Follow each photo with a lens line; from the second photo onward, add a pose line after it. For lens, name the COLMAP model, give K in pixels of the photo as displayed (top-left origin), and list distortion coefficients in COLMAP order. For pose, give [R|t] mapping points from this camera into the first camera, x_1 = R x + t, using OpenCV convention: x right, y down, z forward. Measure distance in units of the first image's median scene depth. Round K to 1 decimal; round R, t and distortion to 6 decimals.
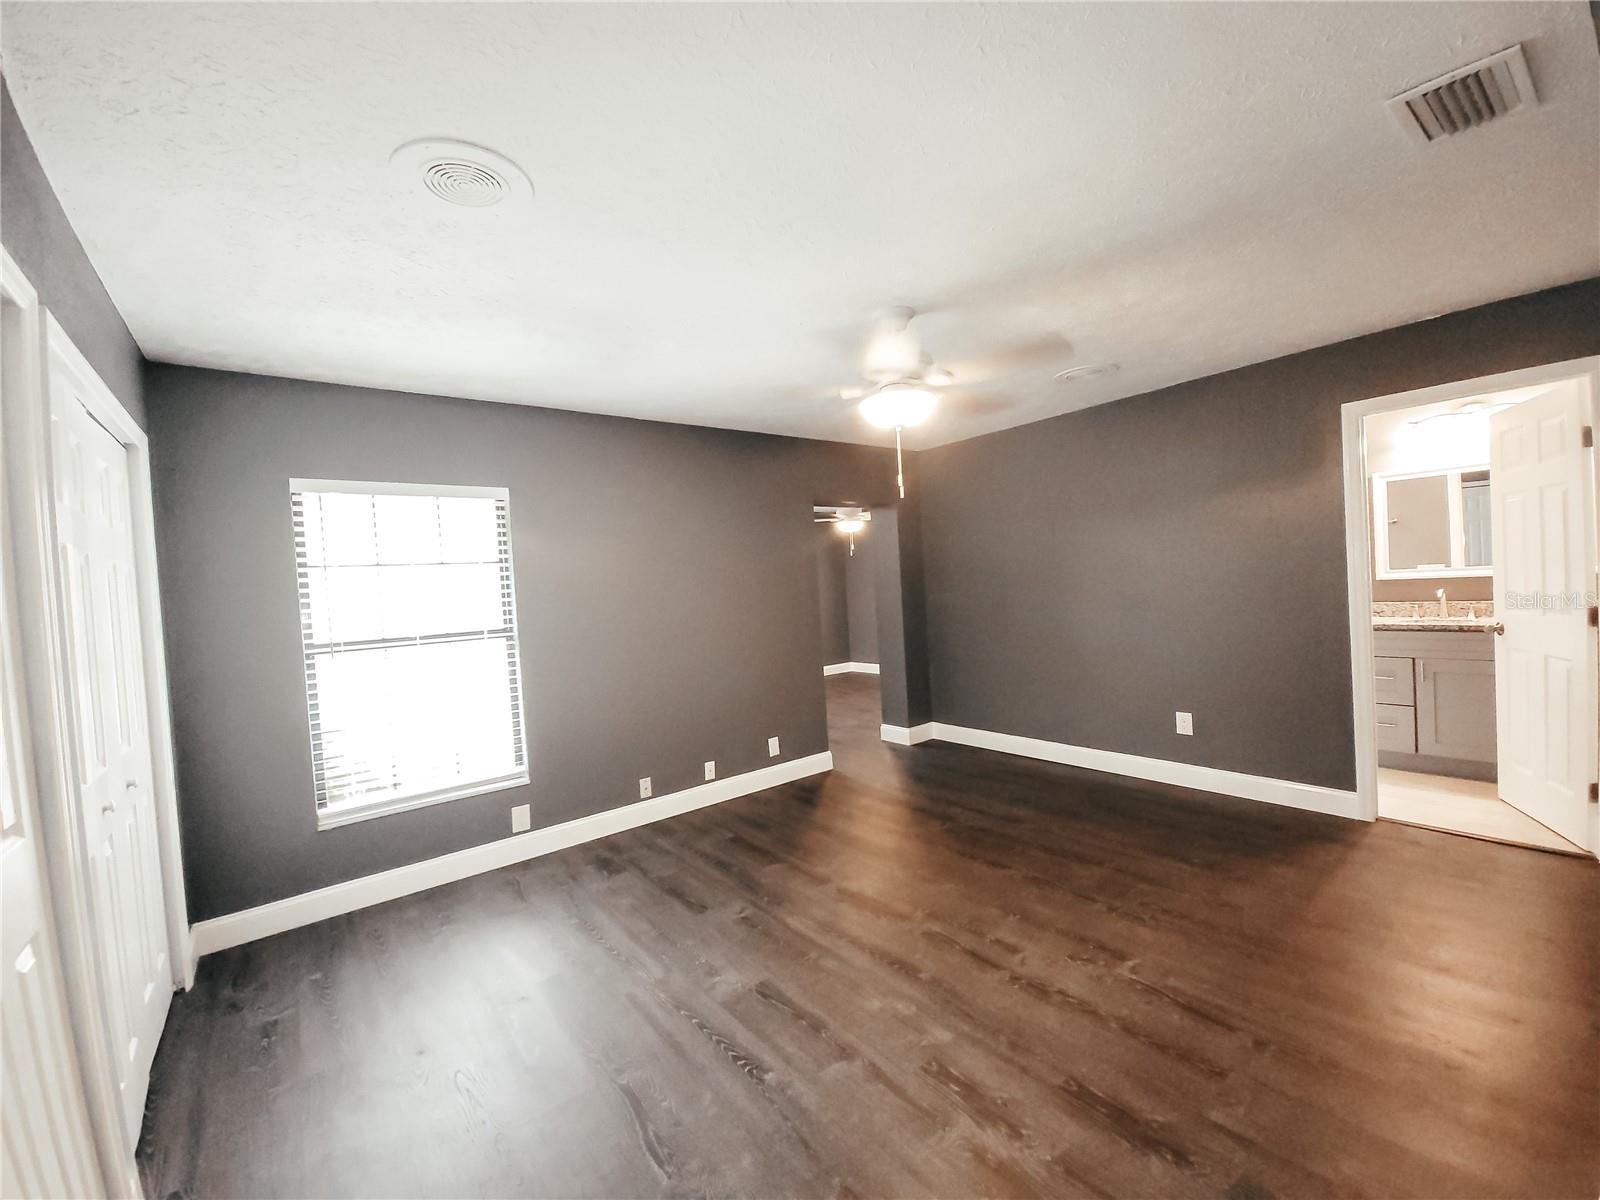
lens RADIAL K [[643.1, 0, 796.8], [0, 643.1, 601.3], [0, 0, 1]] dist [0.003305, -0.006314]
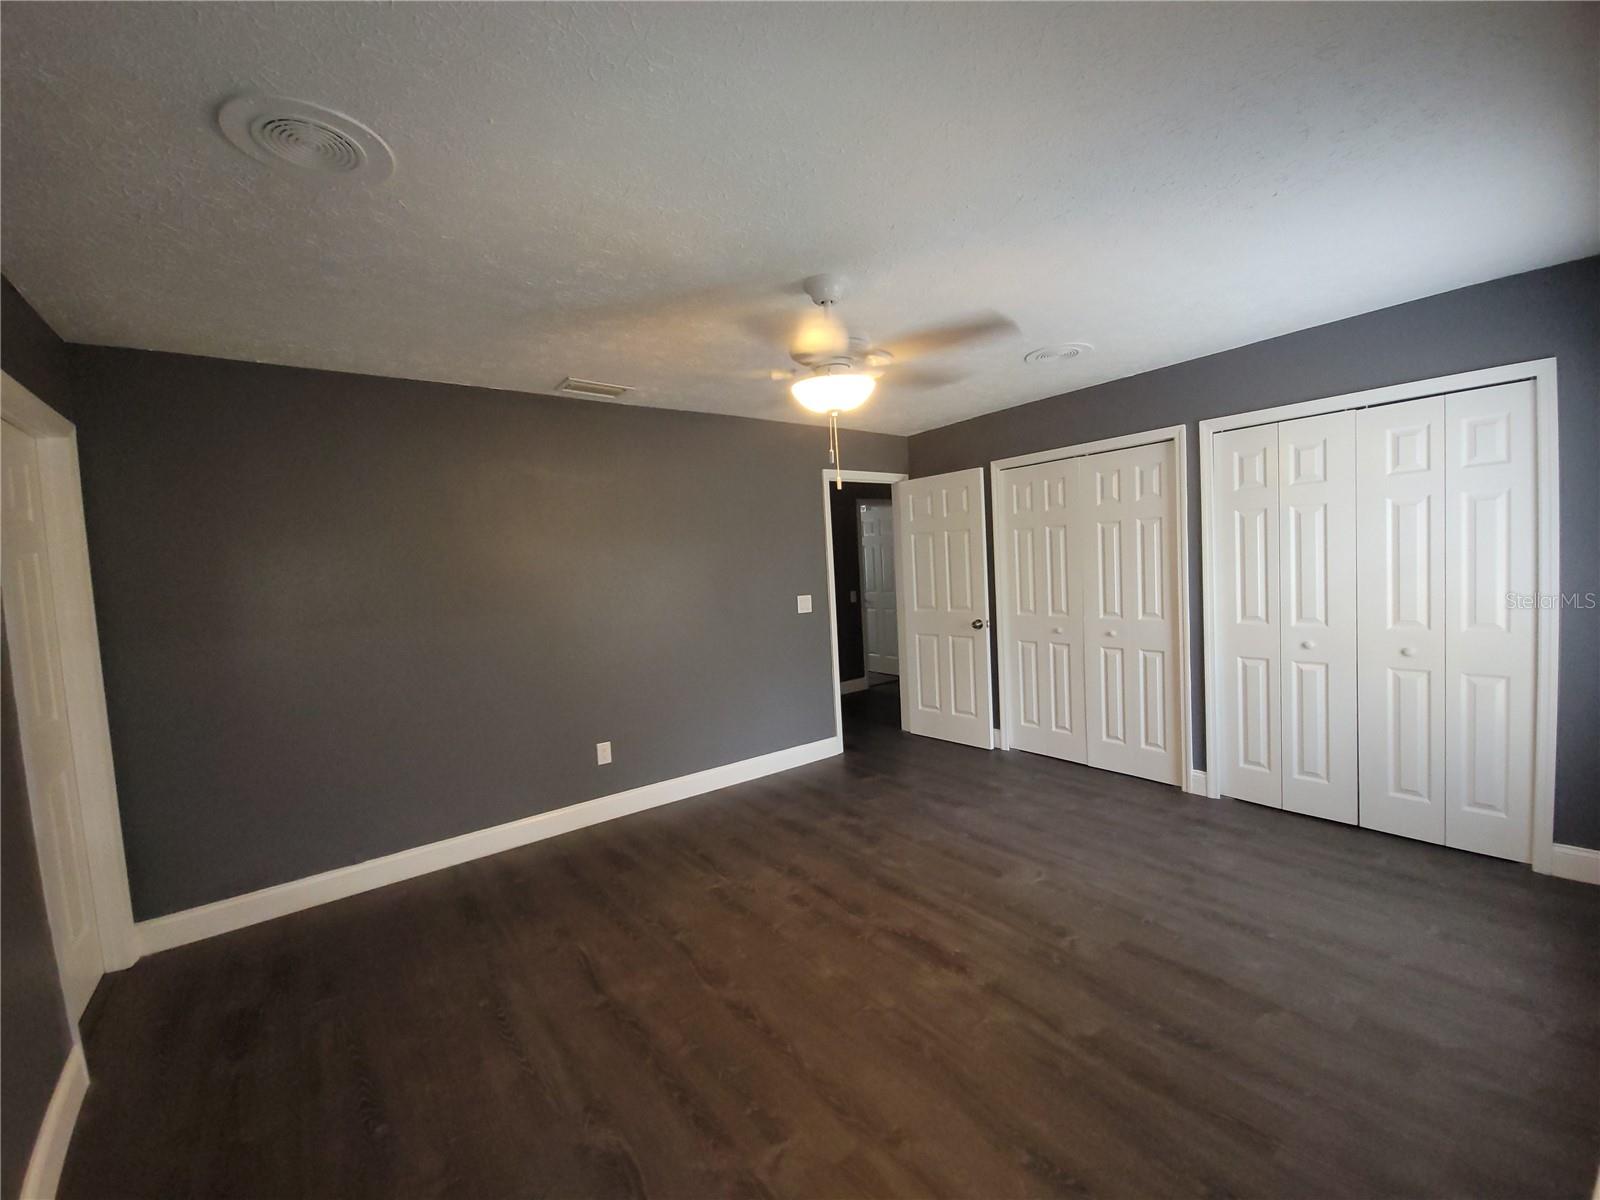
lens RADIAL K [[643.1, 0, 802.1], [0, 643.1, 601.3], [0, 0, 1]] dist [0.003305, -0.006314]
pose [[-0.993412, 0.113968, 0.011975, 0.214226], [0.114563, 0.990189, 0.080008, -0.076860], [-0.002739, 0.080853, -0.996722, 1.850923]]
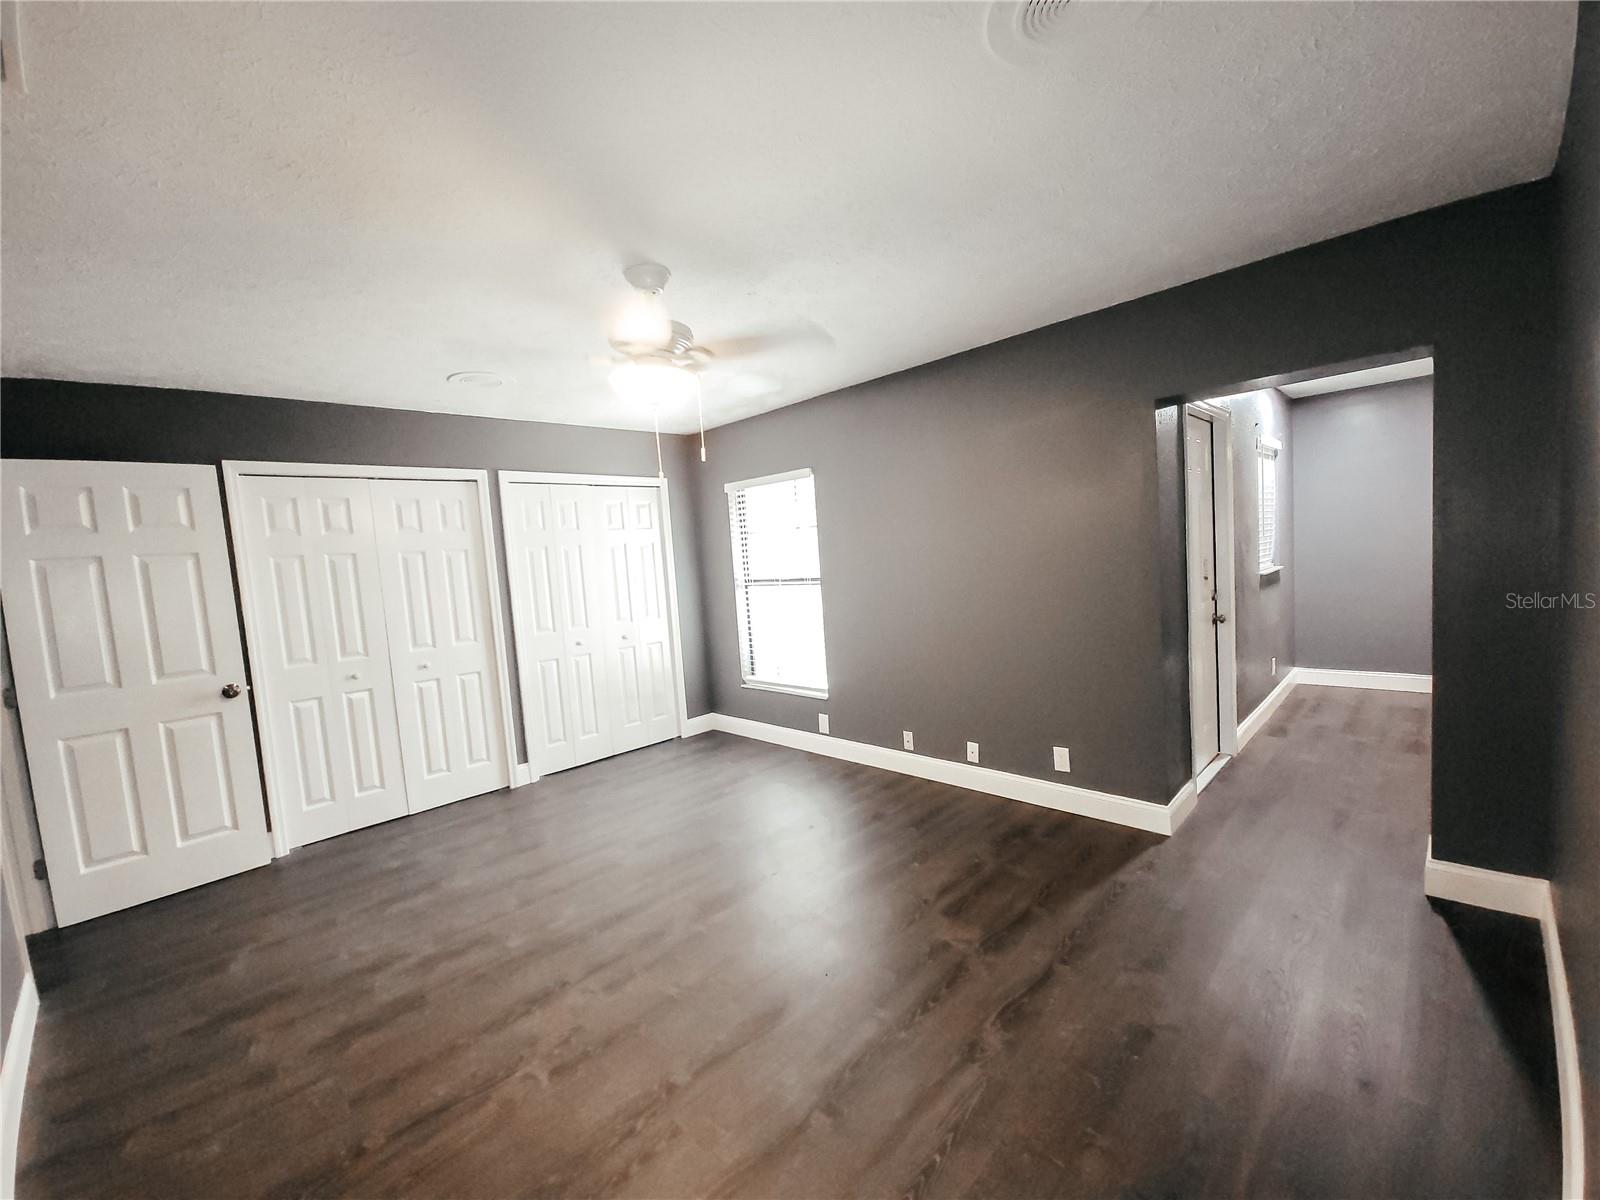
lens RADIAL K [[643.1, 0, 792.4], [0, 643.1, 603.7], [0, 0, 1]] dist [0.003305, -0.006314]
pose [[0.123124, 0.125476, -0.984427, 1.049998], [0.038401, 0.990629, 0.131070, -0.098995], [0.991648, -0.053940, 0.117151, 1.024948]]
